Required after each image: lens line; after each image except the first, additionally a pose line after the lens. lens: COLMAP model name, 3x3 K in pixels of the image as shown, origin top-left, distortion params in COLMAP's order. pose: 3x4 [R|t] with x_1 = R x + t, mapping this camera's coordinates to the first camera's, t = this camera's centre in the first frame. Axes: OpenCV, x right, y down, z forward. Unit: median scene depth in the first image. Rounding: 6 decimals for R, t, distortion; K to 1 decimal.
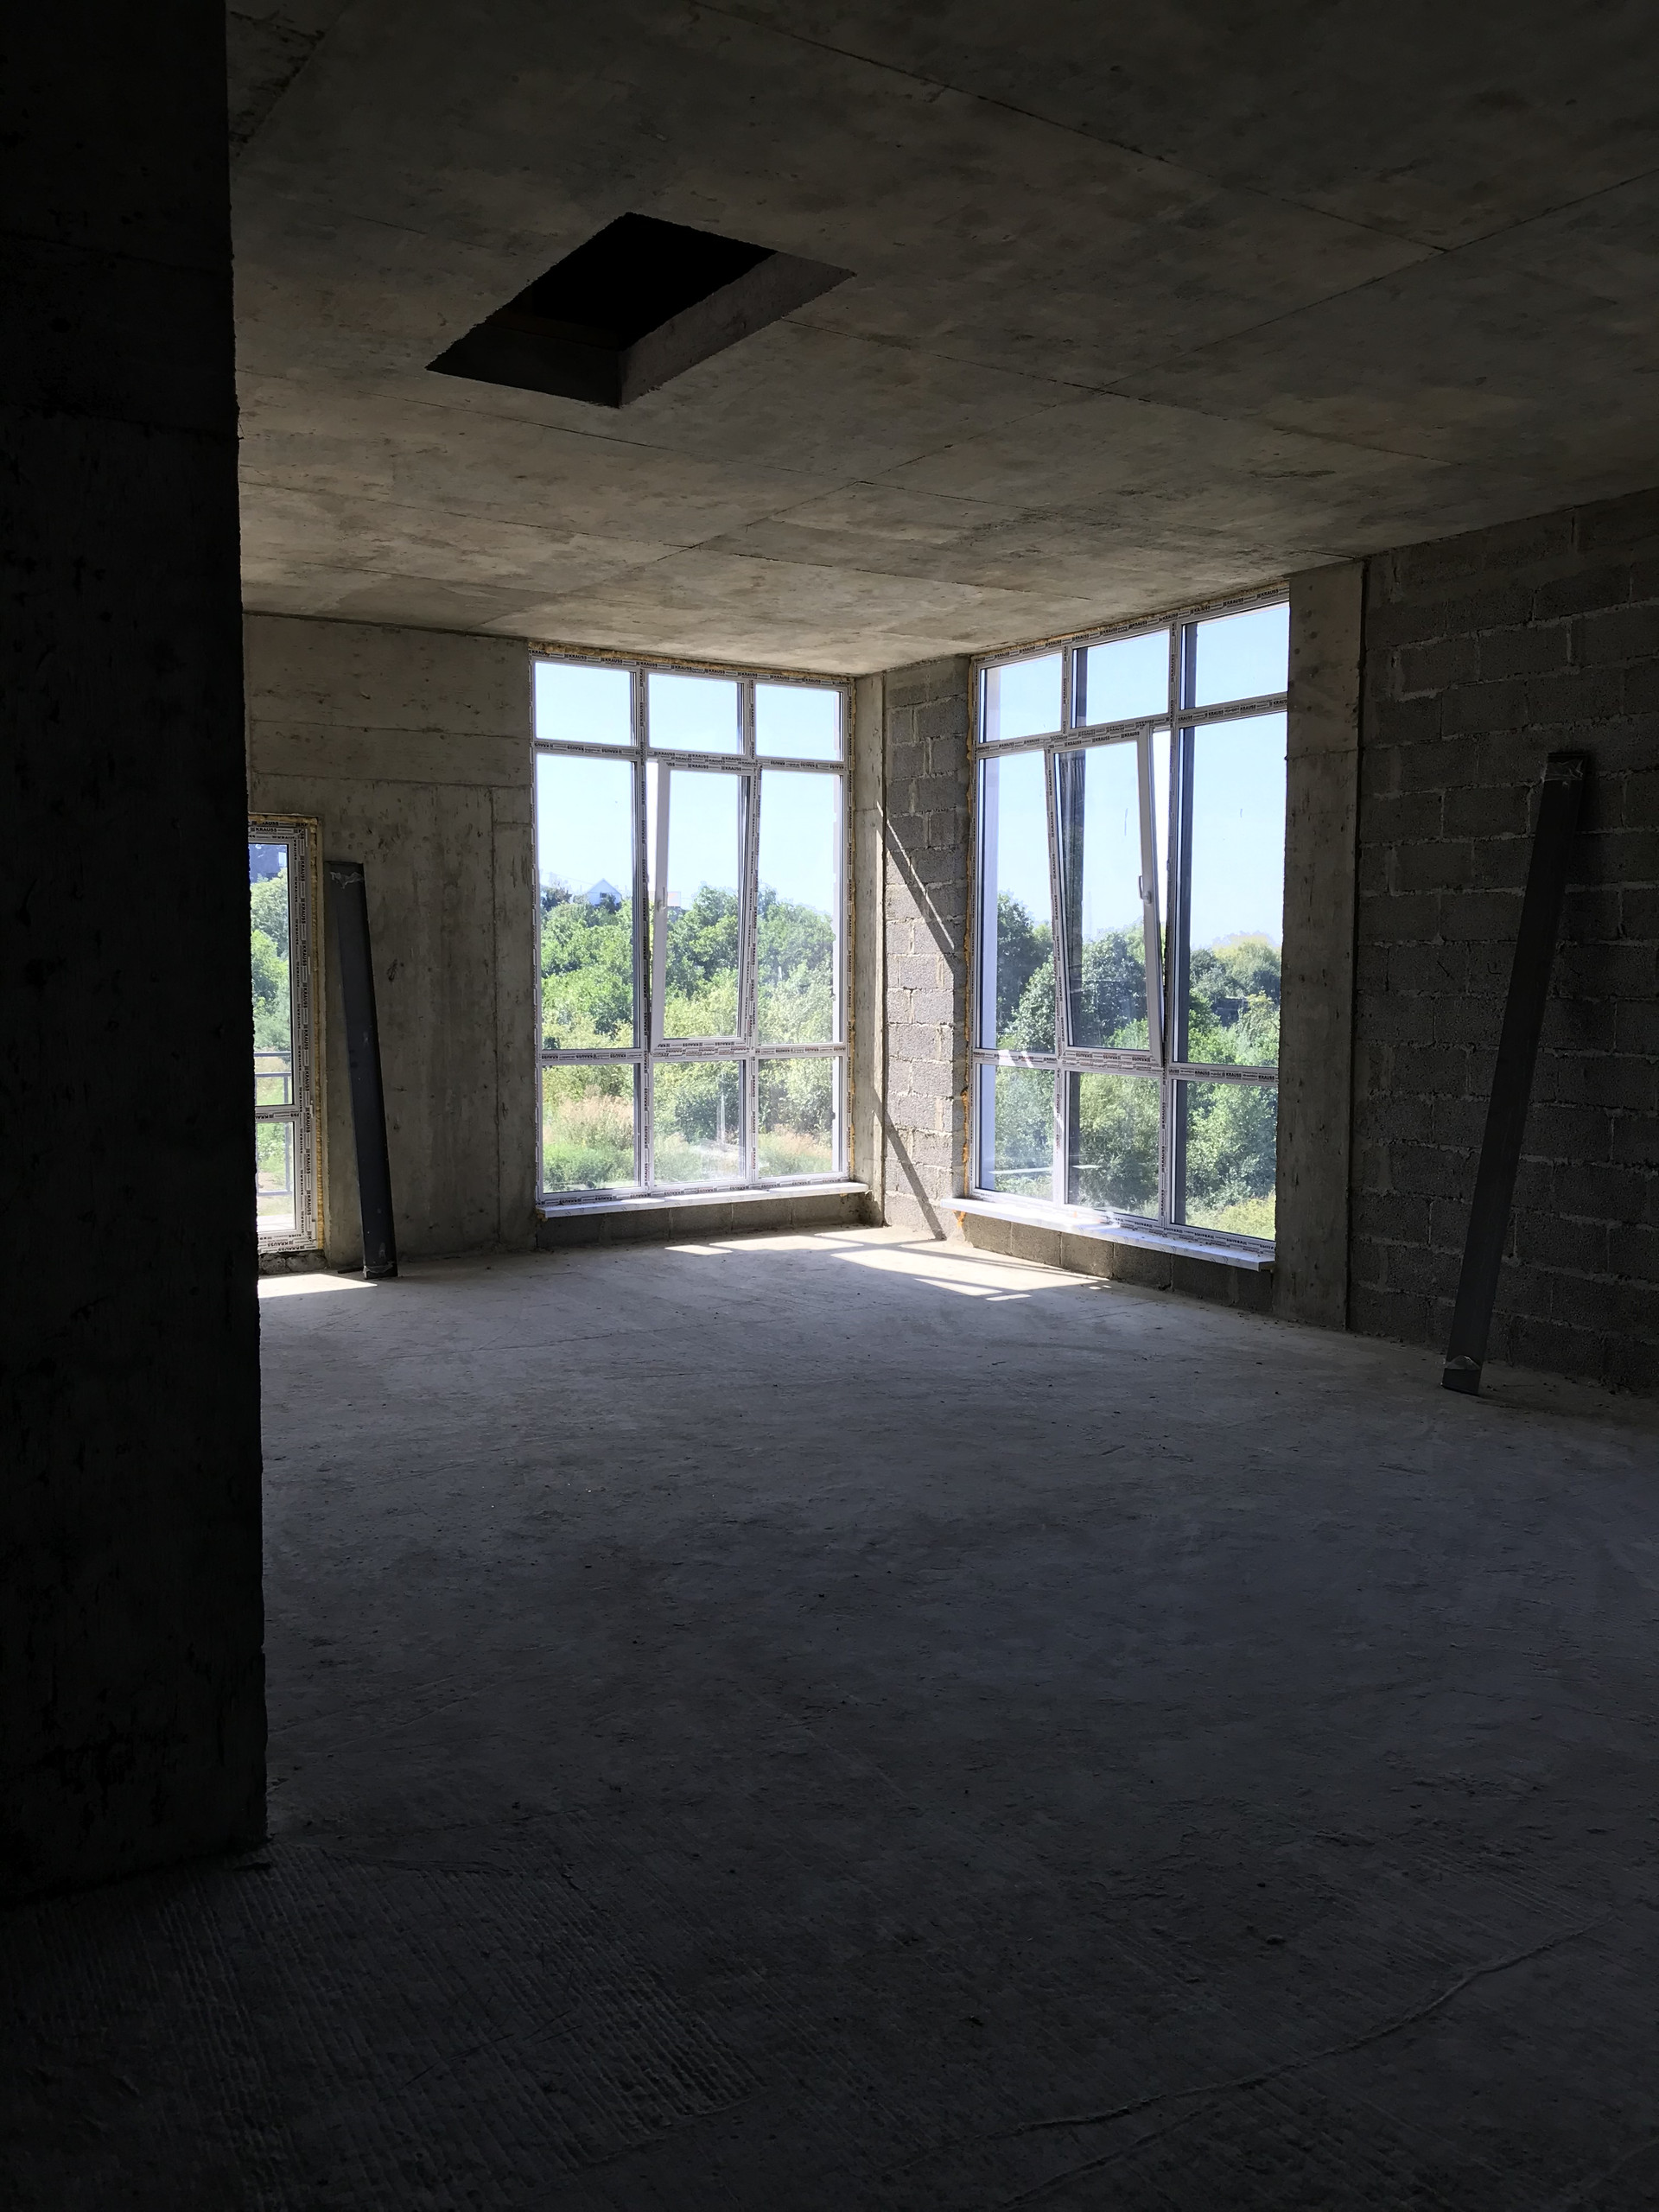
lens RADIAL K [[1823.6, 0, 829.5], [0, 1823.6, 1106.0], [0, 0, 1]] dist [0.018995, -0.013111]
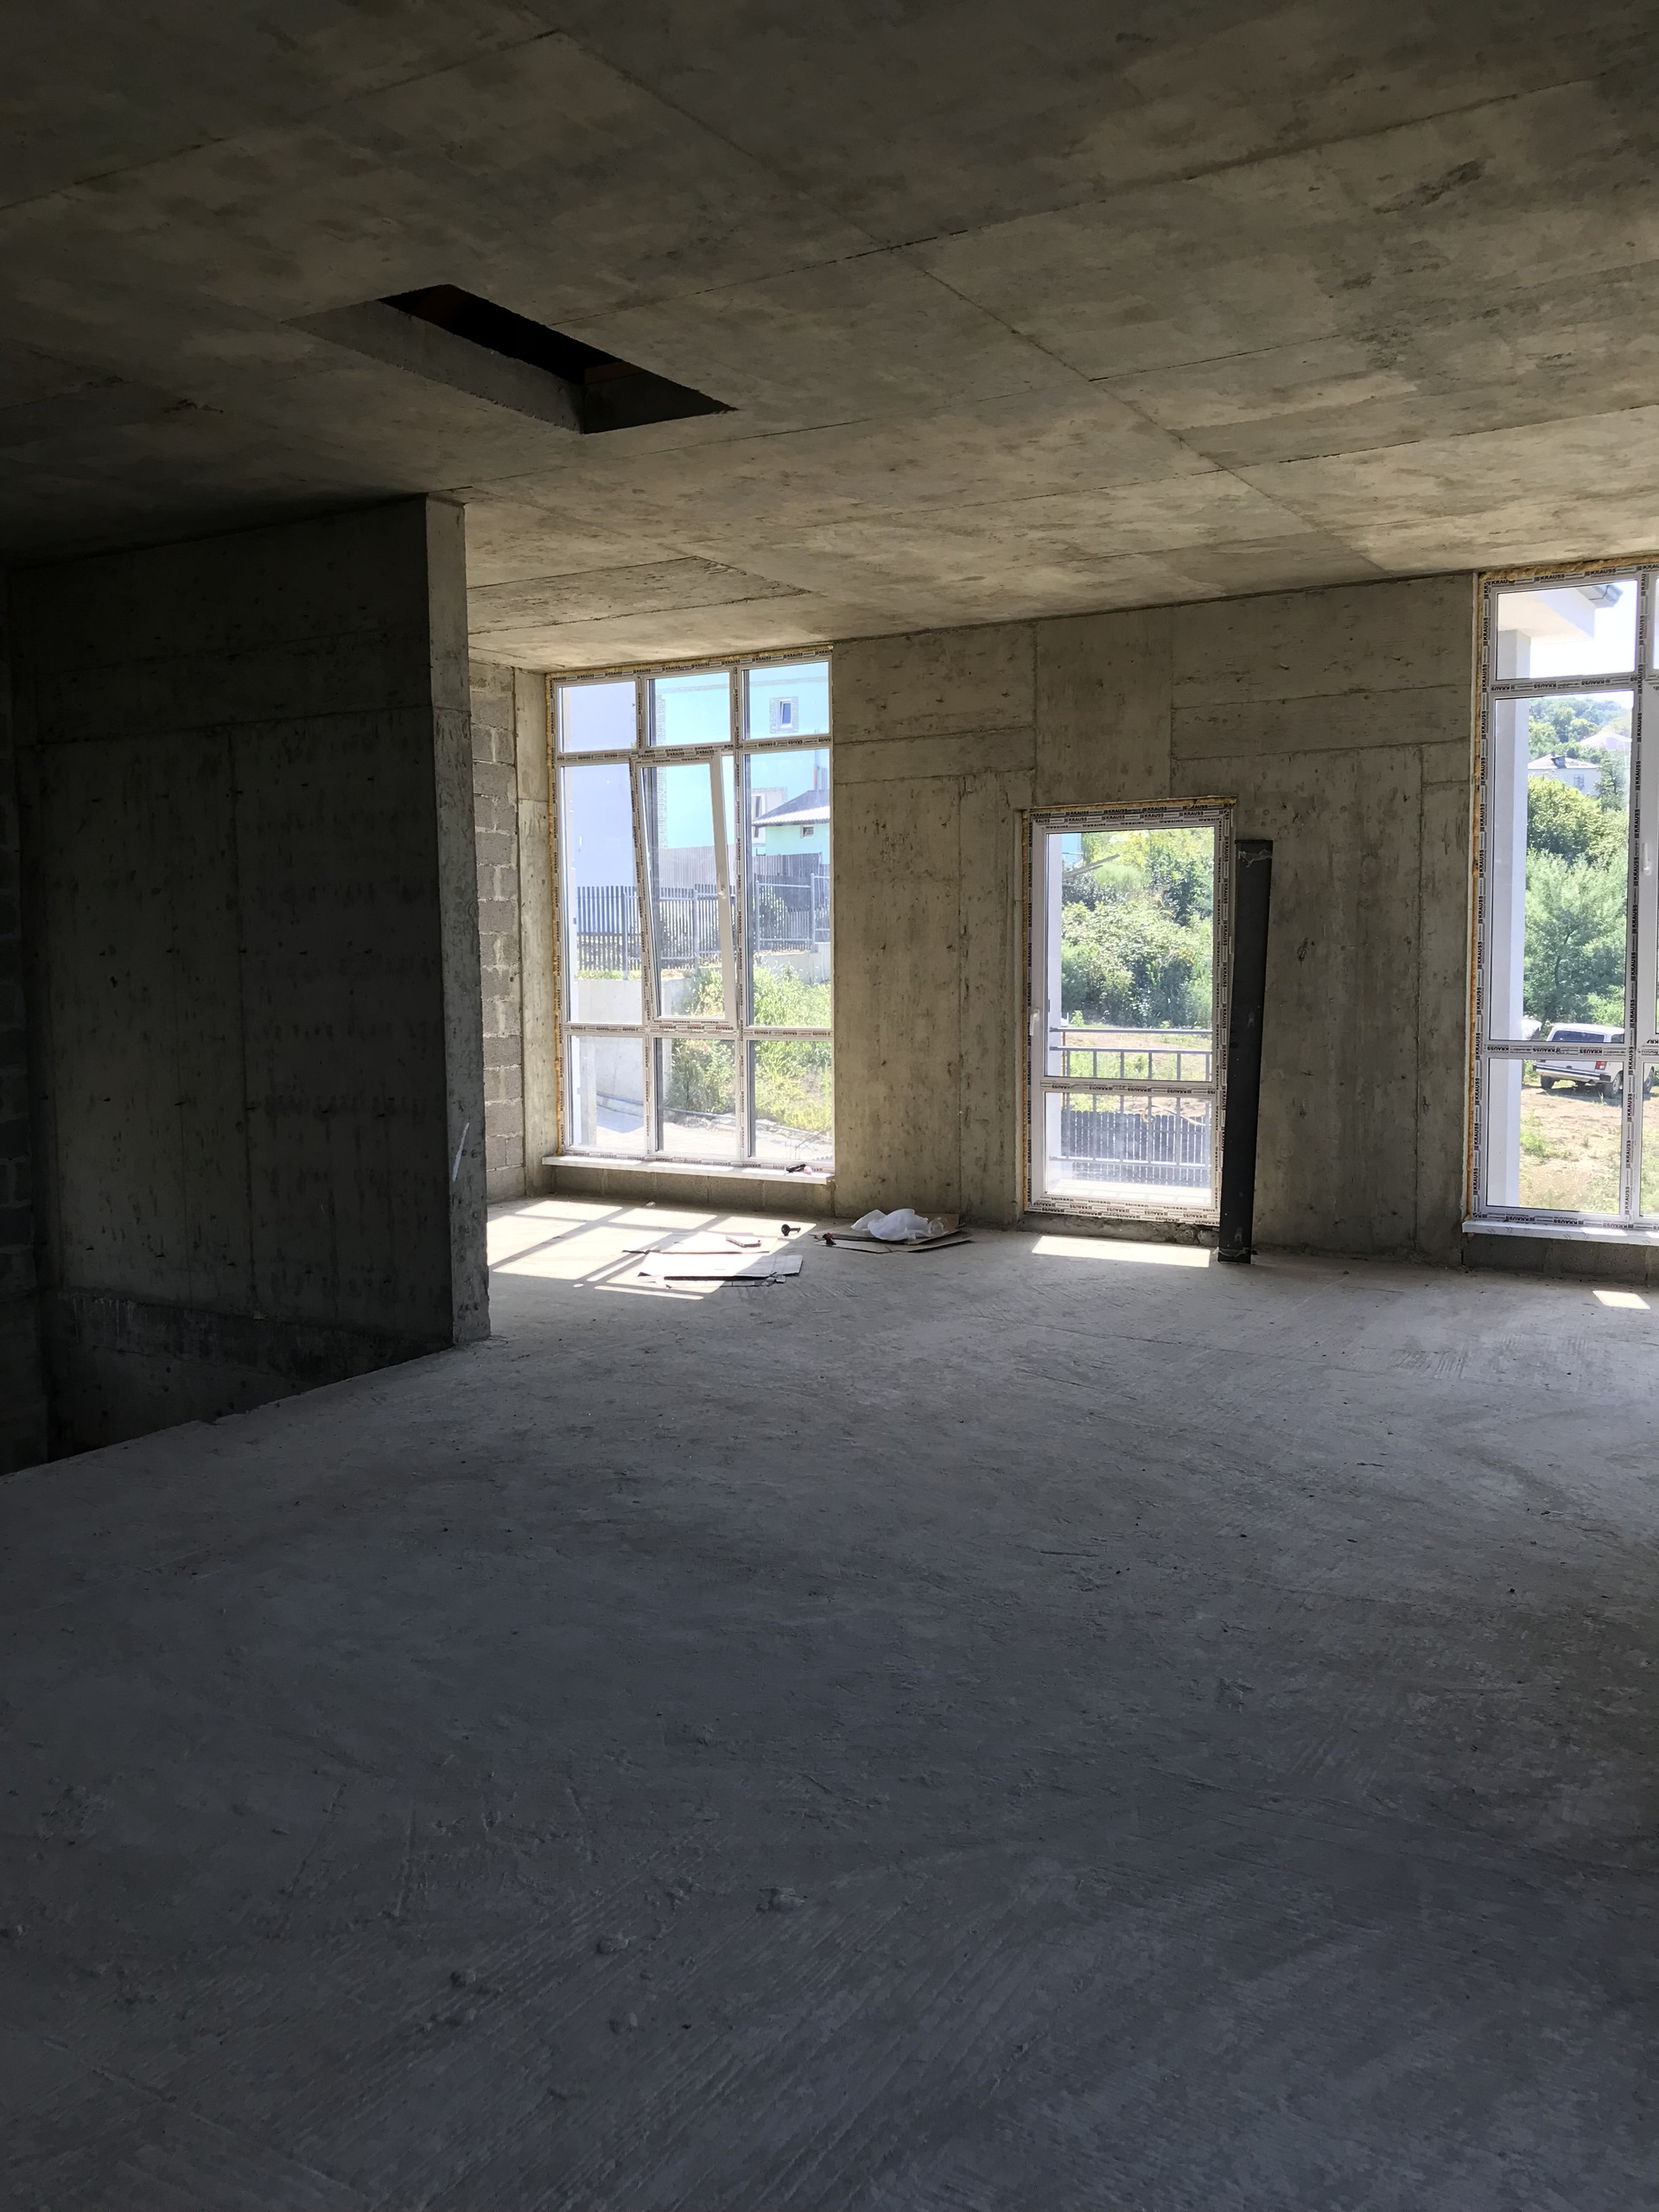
lens RADIAL K [[1825.5, 0, 829.5], [0, 1825.5, 1106.0], [0, 0, 1]] dist [0.022032, -0.005589]
pose [[0.447804, 0.073526, -0.891104, 0.767023], [-0.064067, 0.996690, 0.050043, -0.036392], [0.891834, 0.034681, 0.451032, 0.519836]]
